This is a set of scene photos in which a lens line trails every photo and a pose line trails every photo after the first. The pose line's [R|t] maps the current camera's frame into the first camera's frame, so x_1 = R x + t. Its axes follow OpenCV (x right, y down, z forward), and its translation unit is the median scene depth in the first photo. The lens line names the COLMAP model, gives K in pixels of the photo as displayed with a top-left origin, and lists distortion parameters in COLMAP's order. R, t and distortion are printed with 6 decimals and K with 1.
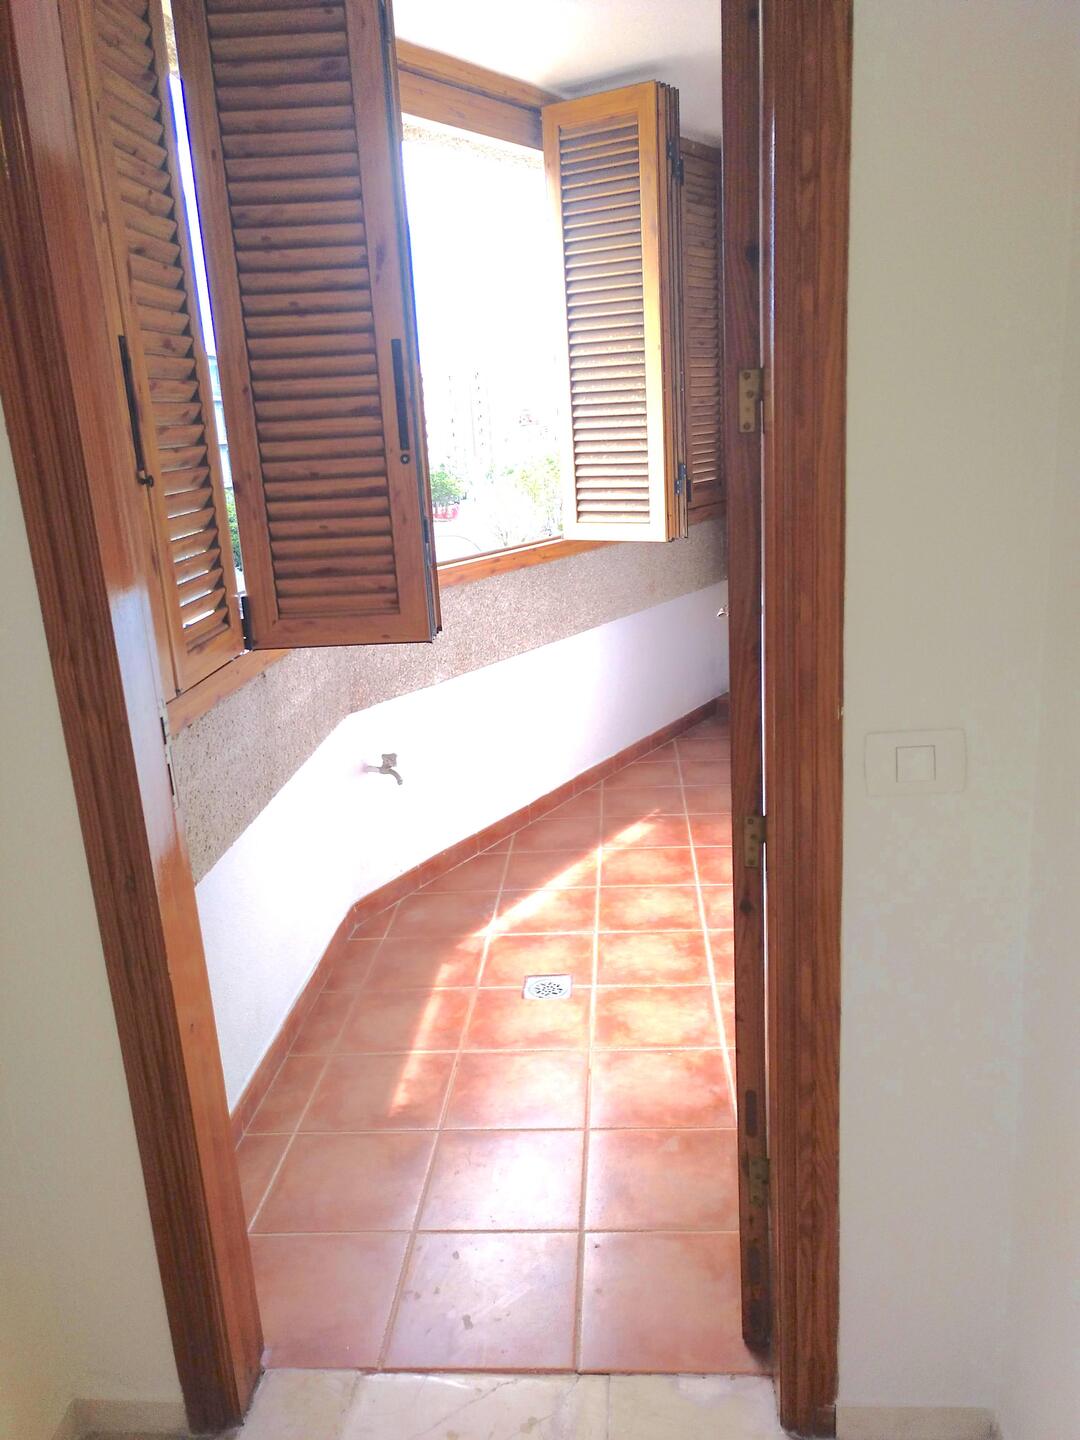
lens RADIAL K [[1116.5, 0, 561.0], [0, 1116.5, 722.5], [0, 0, 1]] dist [0.002581, 0.012266]
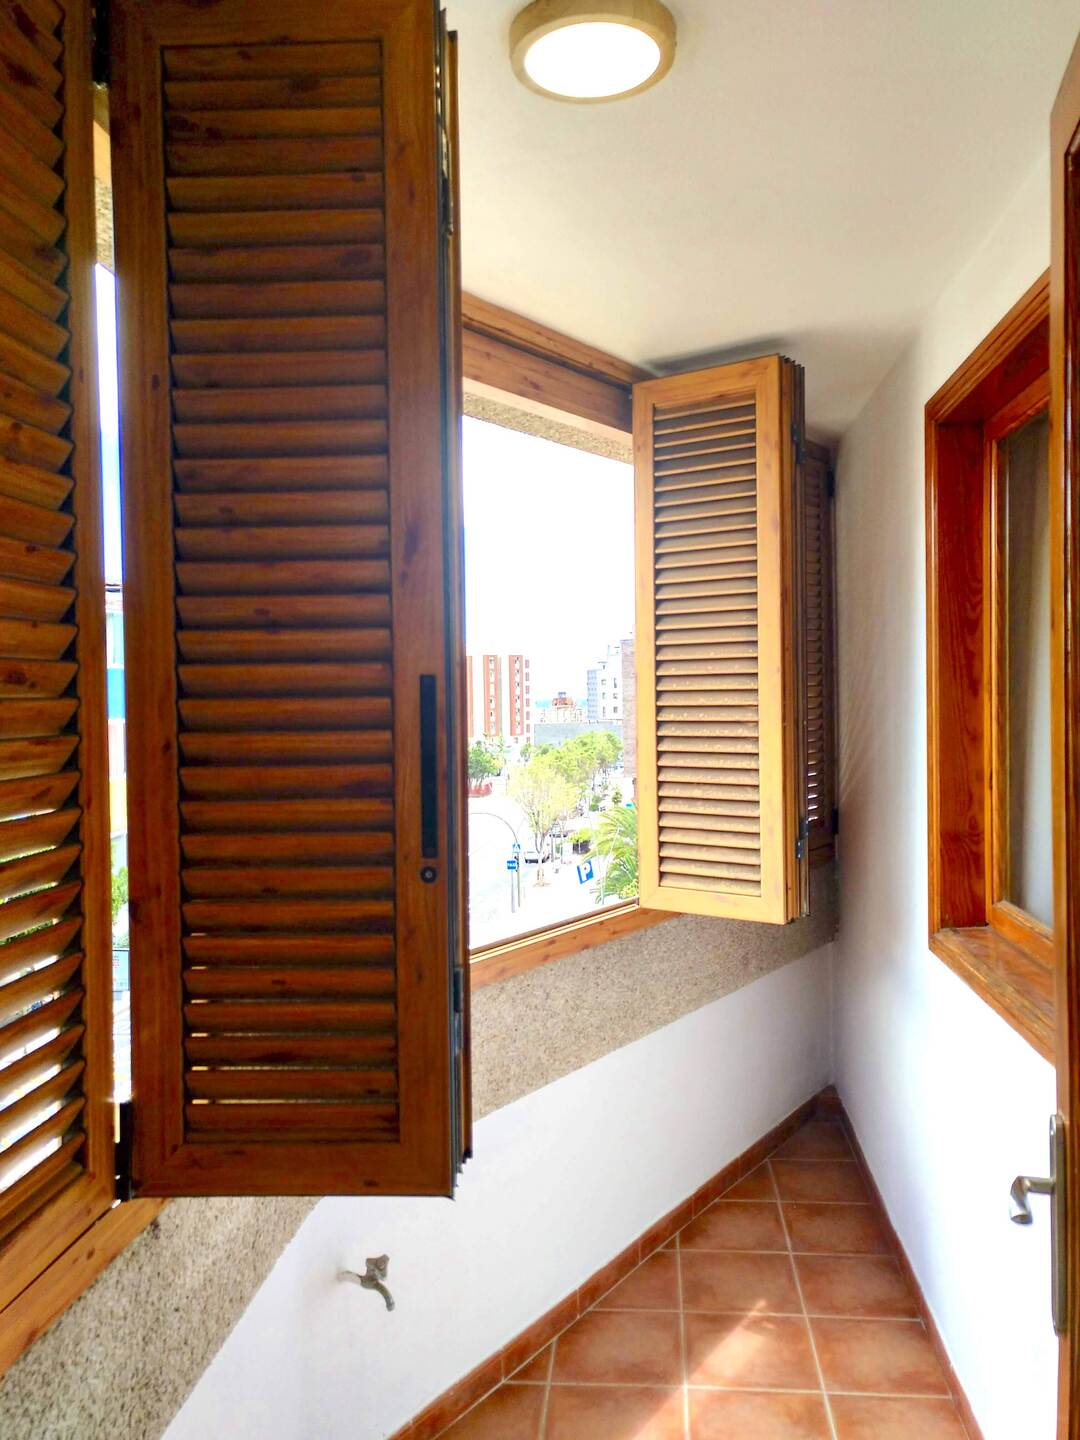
lens RADIAL K [[1127.7, 0, 540.0], [0, 1127.7, 720.0], [0, 0, 1]] dist [0.008919, 0.001749]
pose [[0.998095, 0.037825, -0.048739, -0.053586], [-0.048721, 0.967898, -0.246575, -0.160730], [0.037848, 0.248480, 0.967897, 0.394823]]
